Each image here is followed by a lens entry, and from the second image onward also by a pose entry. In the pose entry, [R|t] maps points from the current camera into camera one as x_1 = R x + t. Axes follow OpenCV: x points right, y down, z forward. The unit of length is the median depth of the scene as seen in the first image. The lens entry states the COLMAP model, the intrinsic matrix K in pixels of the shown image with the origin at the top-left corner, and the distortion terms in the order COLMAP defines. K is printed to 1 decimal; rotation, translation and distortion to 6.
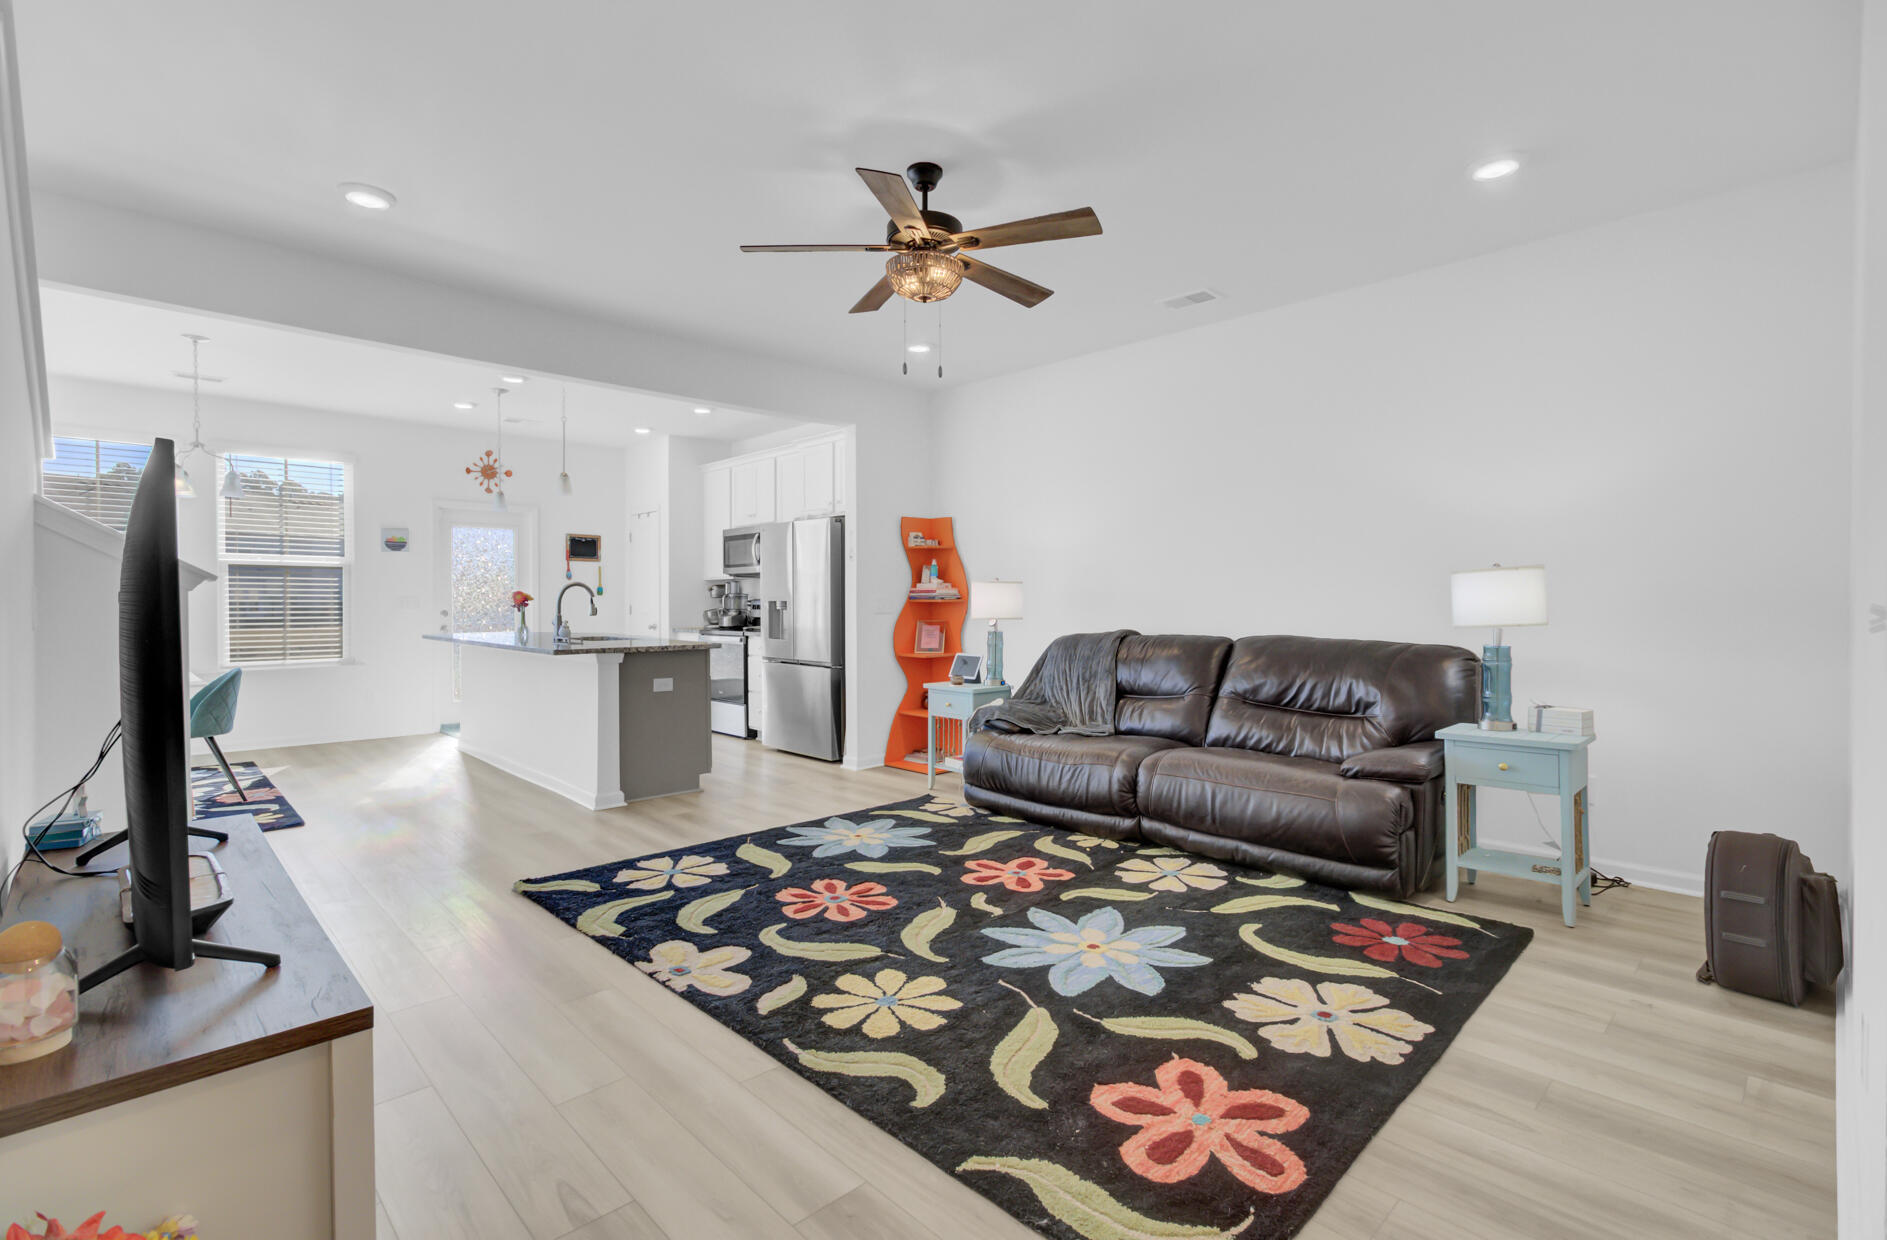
lens RADIAL K [[864.3, 0, 943.5], [0, 864.3, 620.0], [0, 0, 1]] dist [-0.021033, 0.000002]
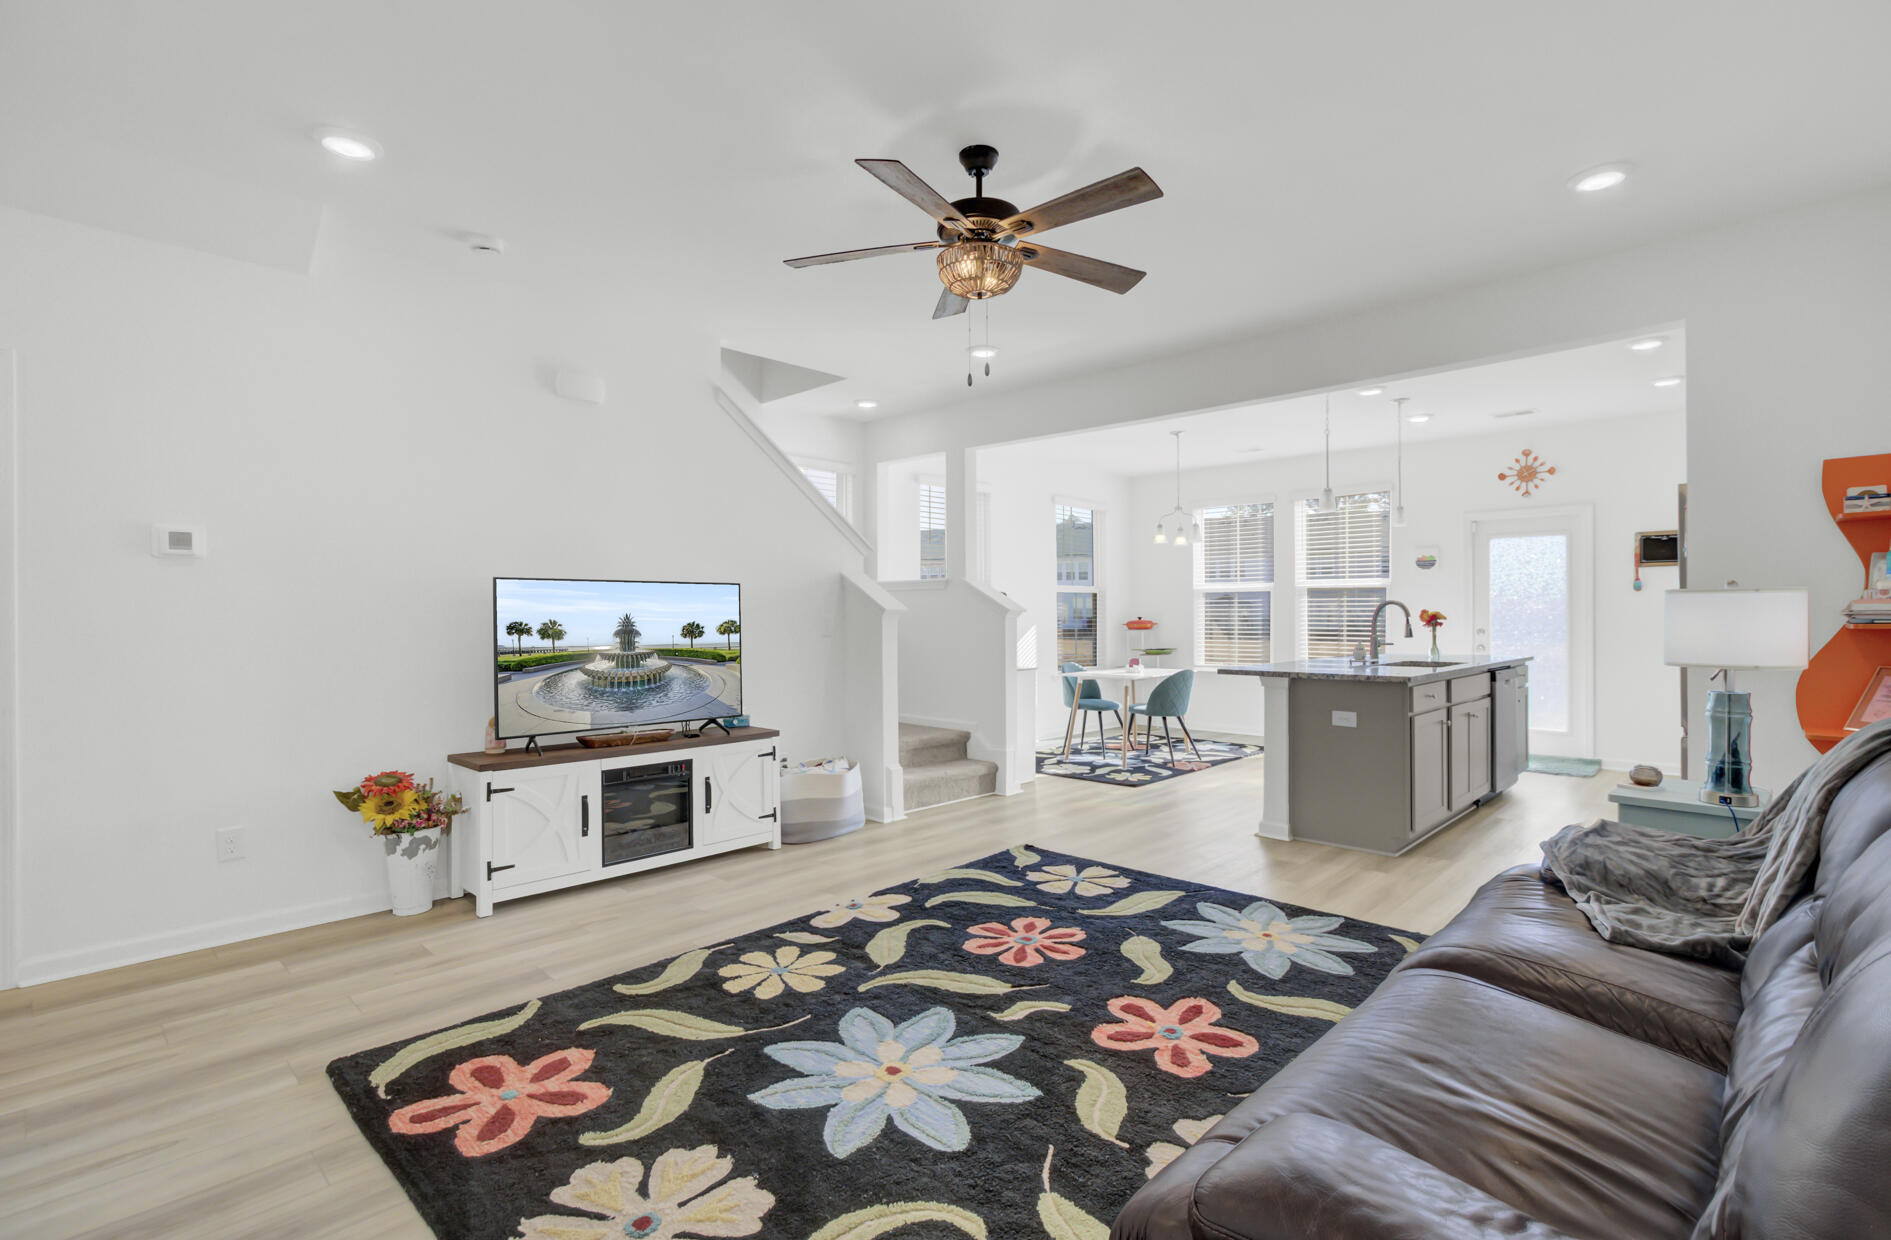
lens RADIAL K [[877.6, 0, 945.5], [0, 877.6, 620.0], [0, 0, 1]] dist [-0.005696, 0.000107]
pose [[0.031385, 0.004291, -0.999498, 0.860765], [-0.016552, 0.999856, 0.003772, -0.034057], [0.999370, 0.016426, 0.031452, 0.893479]]
